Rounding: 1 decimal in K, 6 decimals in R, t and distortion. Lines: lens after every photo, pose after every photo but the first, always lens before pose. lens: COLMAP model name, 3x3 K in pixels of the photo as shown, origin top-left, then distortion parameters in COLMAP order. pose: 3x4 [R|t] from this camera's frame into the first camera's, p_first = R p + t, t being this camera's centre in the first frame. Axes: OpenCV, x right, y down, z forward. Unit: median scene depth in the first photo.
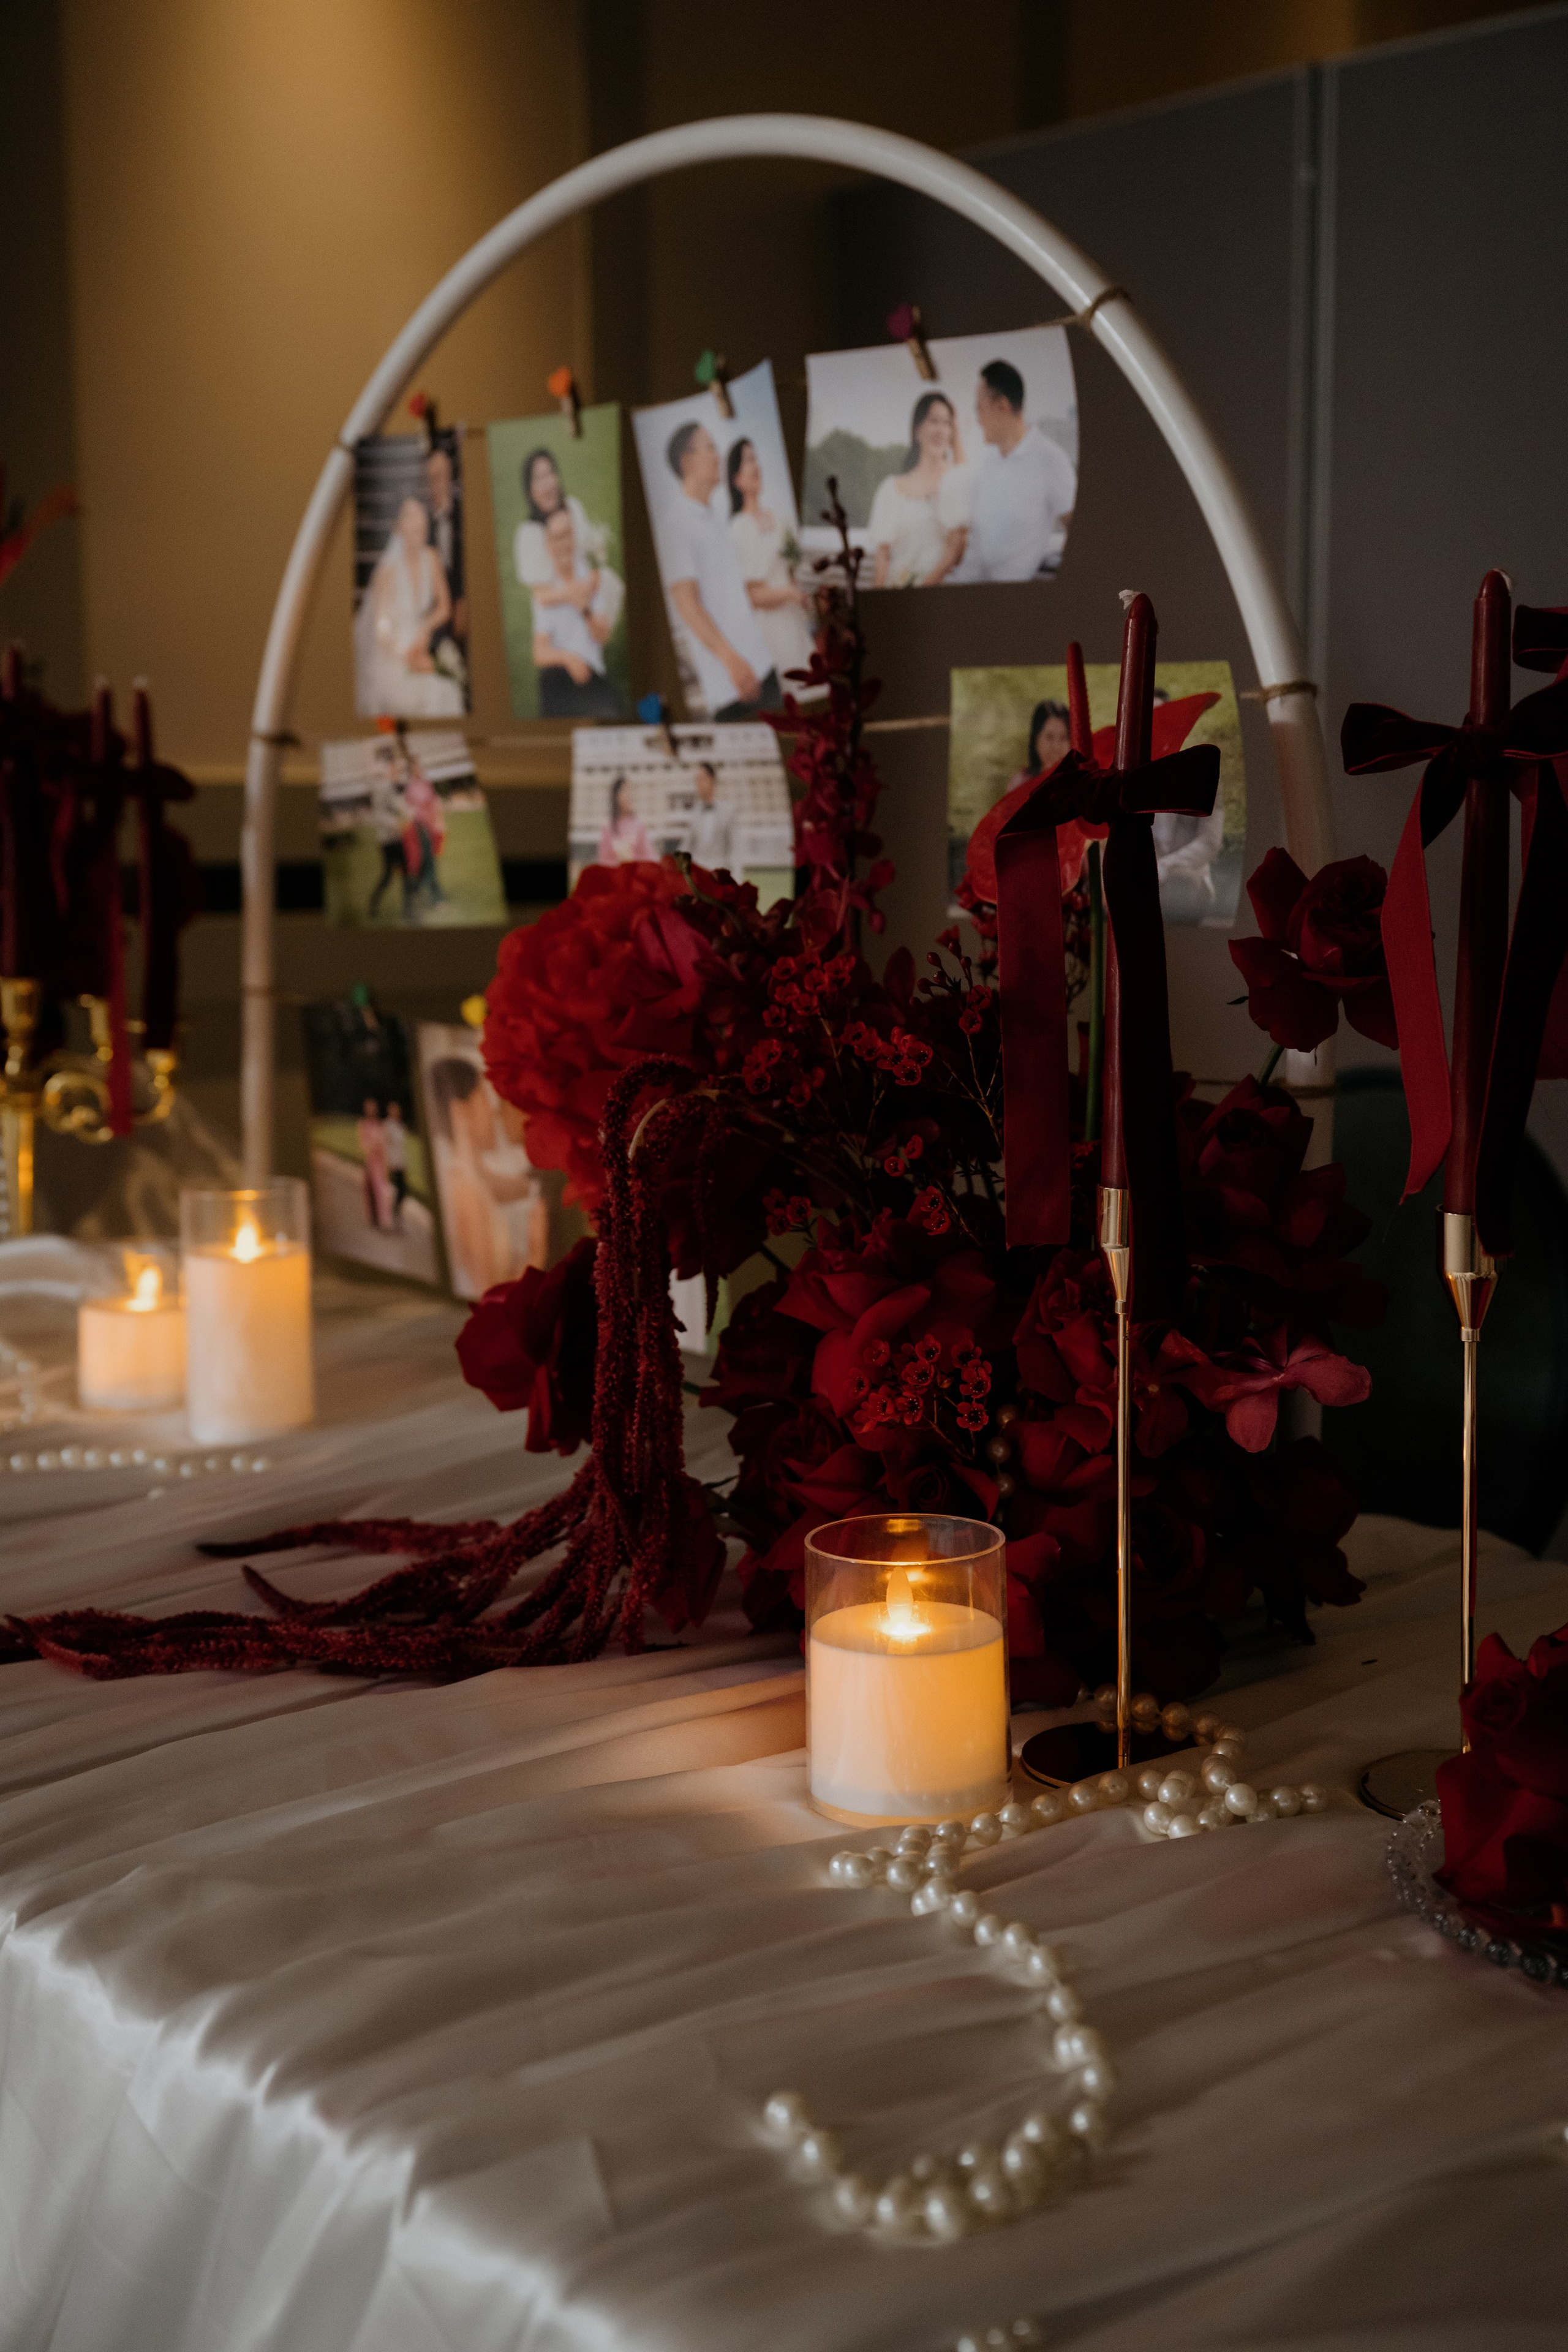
lens RADIAL K [[2613.6, 0, 697.0], [0, 2613.6, 1203.3], [0, 0, 1]] dist [0.006614, 0.000000]
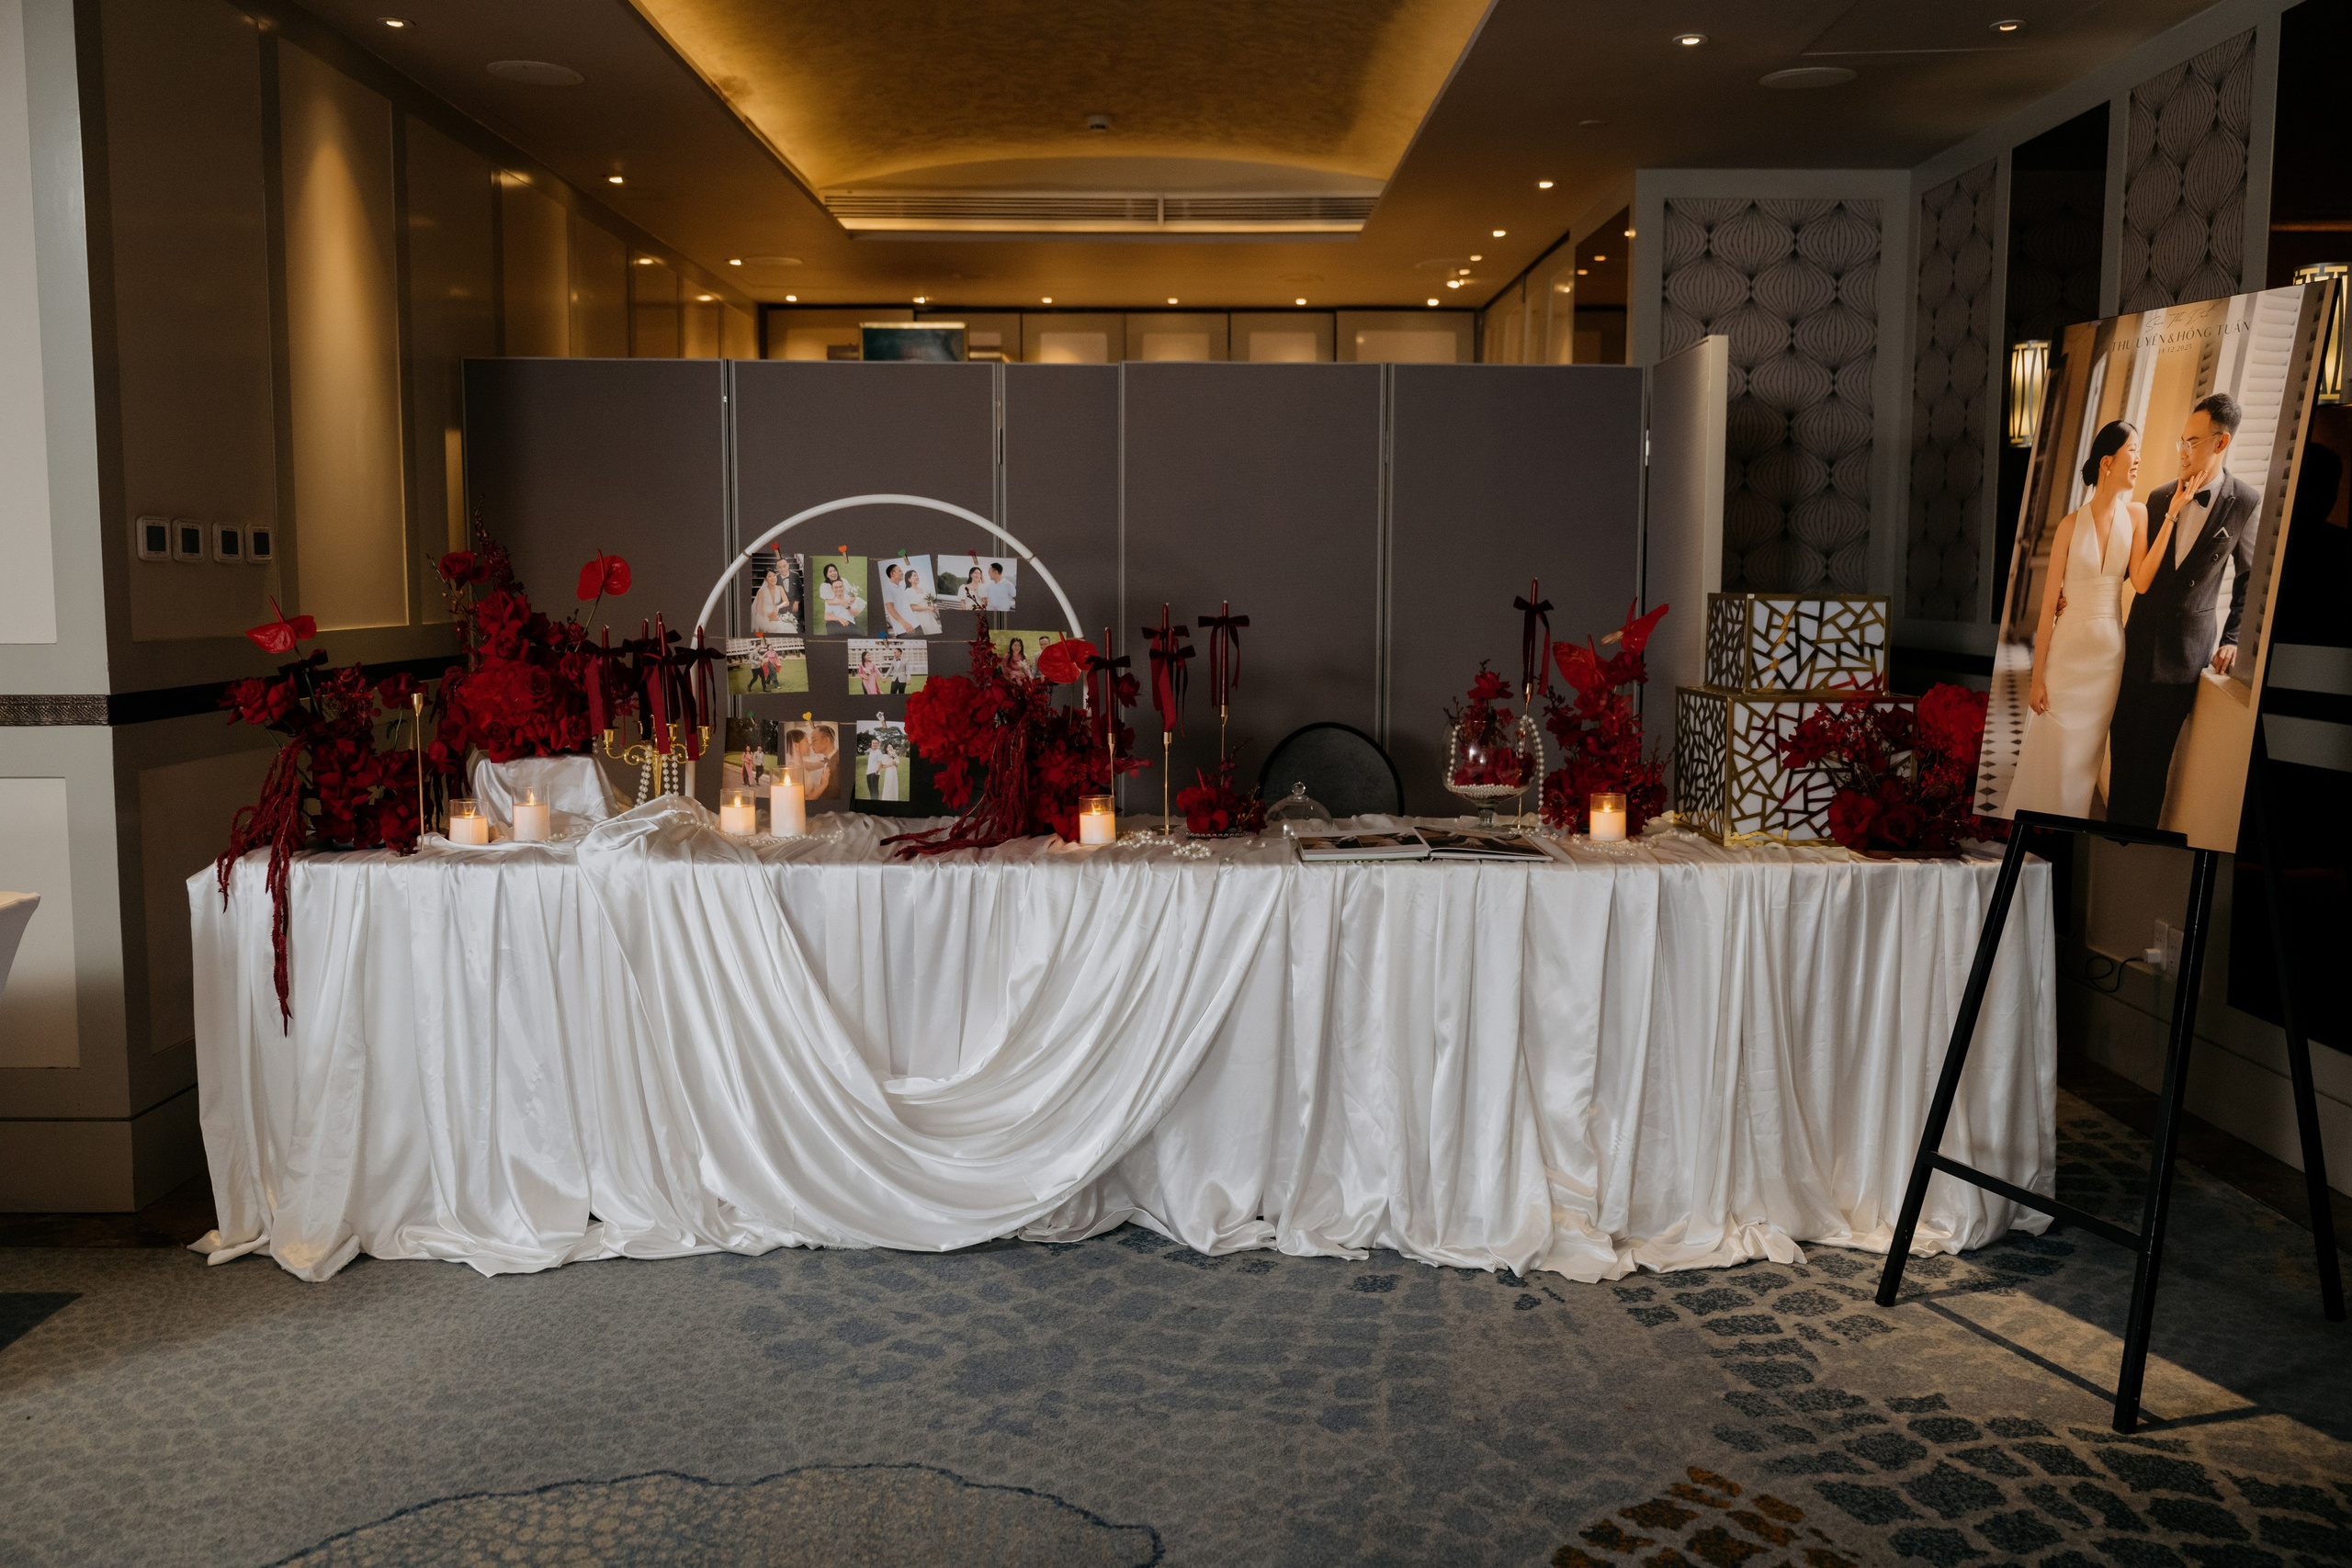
lens RADIAL K [[2084.9, 0, 1183.5], [0, 2084.9, 780.8], [0, 0, 1]] dist [-0.010719, 0.004998]
pose [[0.669977, -0.065699, 0.739469, -2.002320], [0.102758, 0.994695, -0.004725, 0.086574], [-0.735236, 0.079152, 0.673174, -1.384963]]
